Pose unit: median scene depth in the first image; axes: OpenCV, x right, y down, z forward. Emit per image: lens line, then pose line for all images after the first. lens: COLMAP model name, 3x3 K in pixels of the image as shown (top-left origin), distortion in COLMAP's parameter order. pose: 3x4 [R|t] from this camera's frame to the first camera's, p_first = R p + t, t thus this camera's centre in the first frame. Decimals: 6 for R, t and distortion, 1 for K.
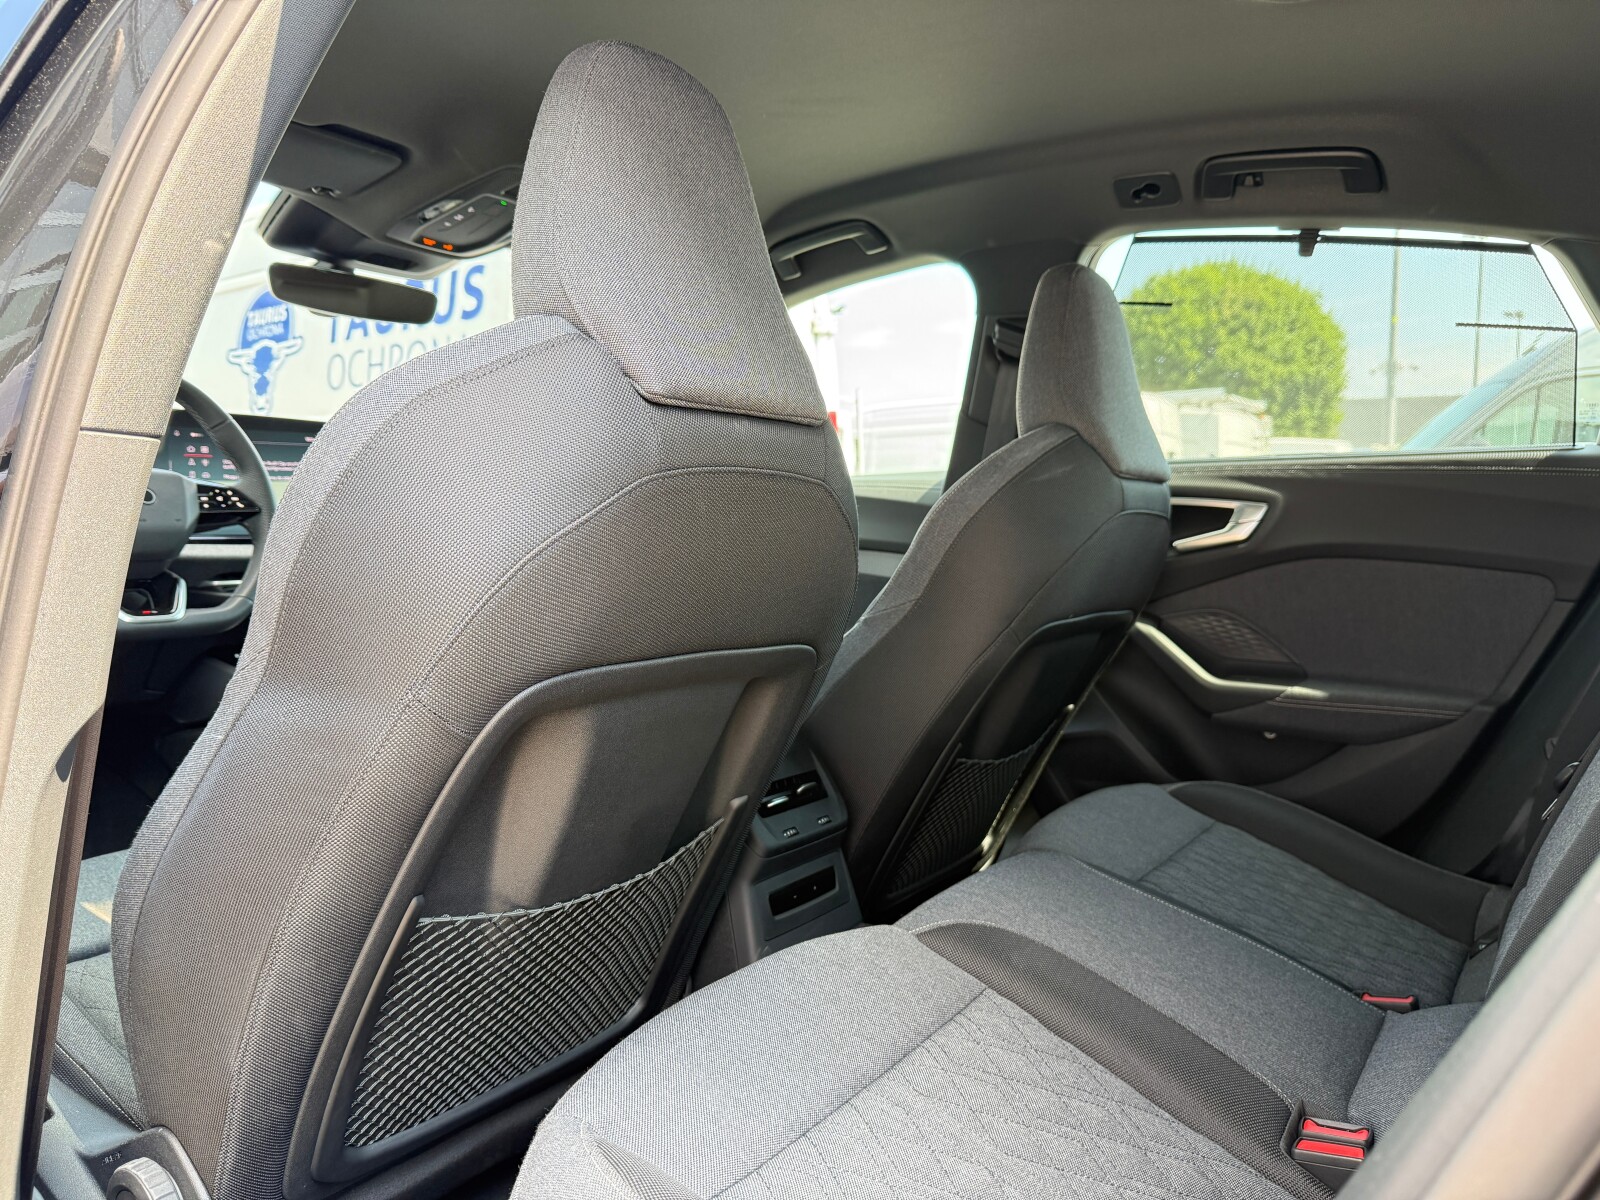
lens RADIAL K [[1139.1, 0, 795.0], [0, 1139.1, 596.1], [0, 0, 1]] dist [0.044009, -0.066711]
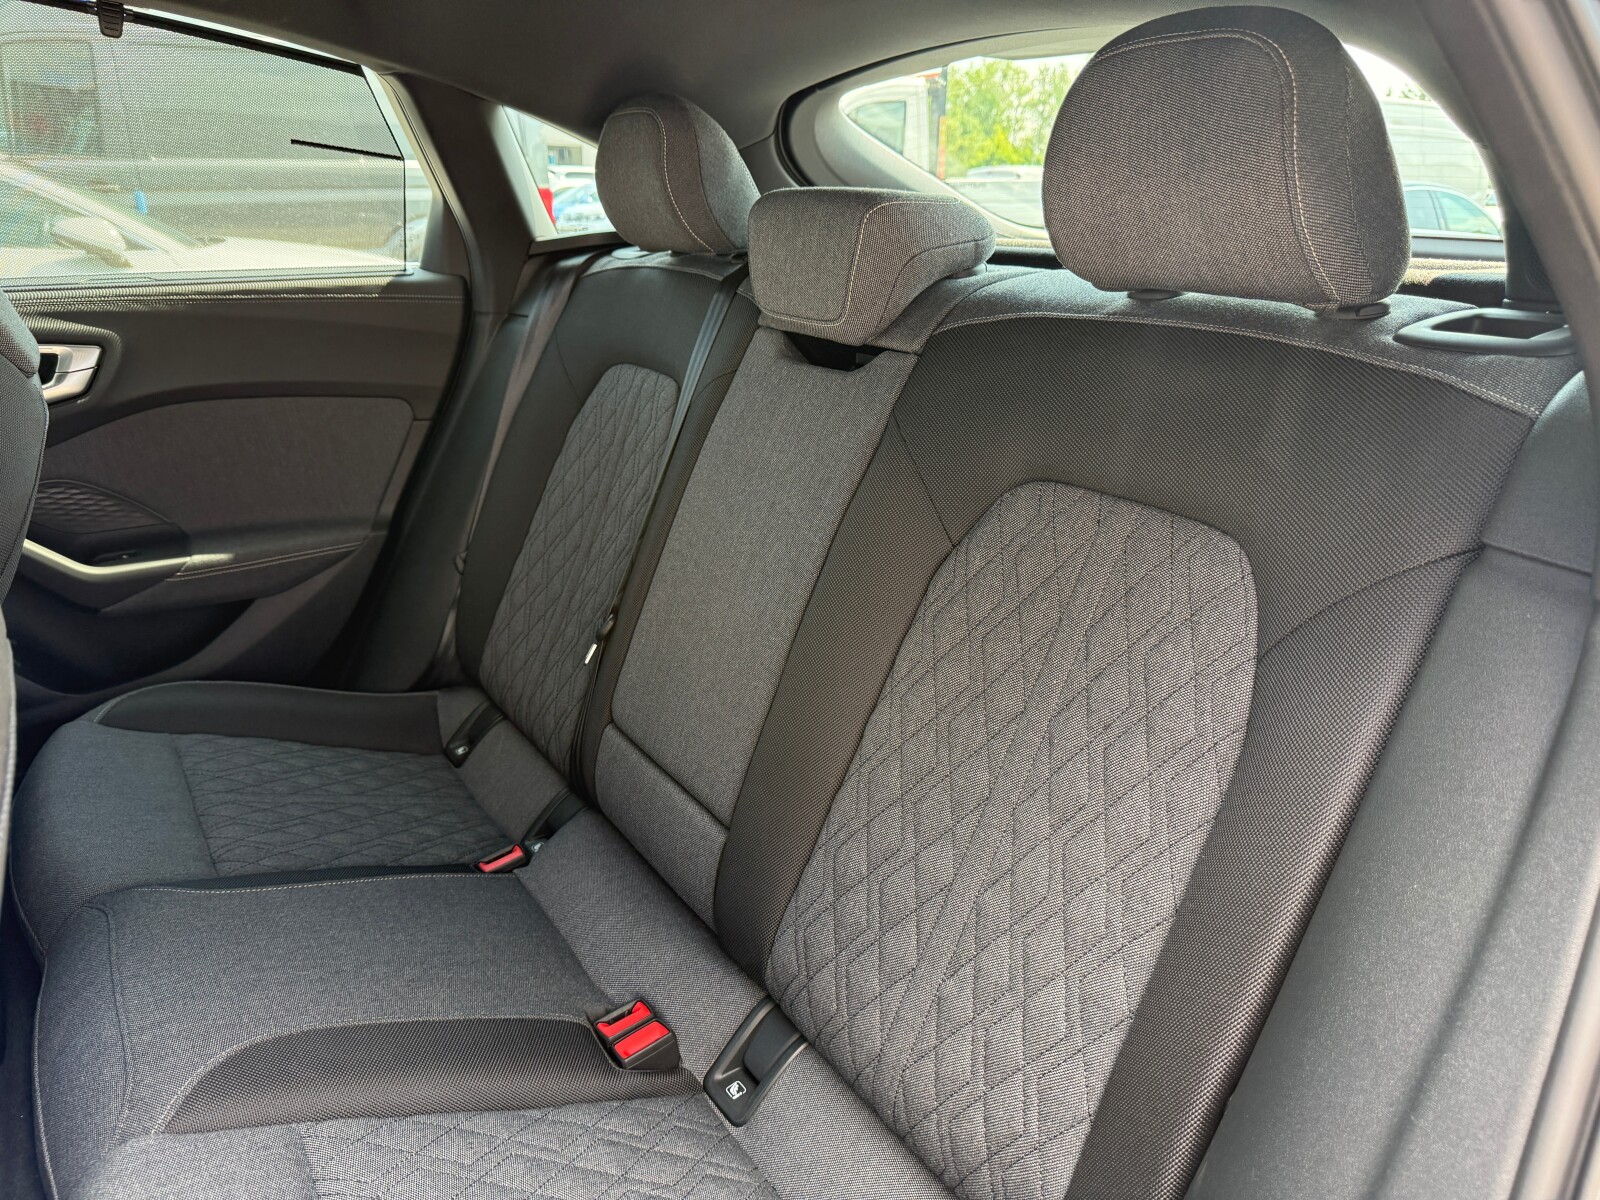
lens RADIAL K [[1139.1, 0, 801.4], [0, 1139.1, 599.0], [0, 0, 1]] dist [0.044009, -0.066711]
pose [[0.379704, -0.318763, 0.868456, -0.179178], [0.052417, 0.944666, 0.323818, -0.162334], [-0.923622, -0.077433, 0.375402, 0.242309]]
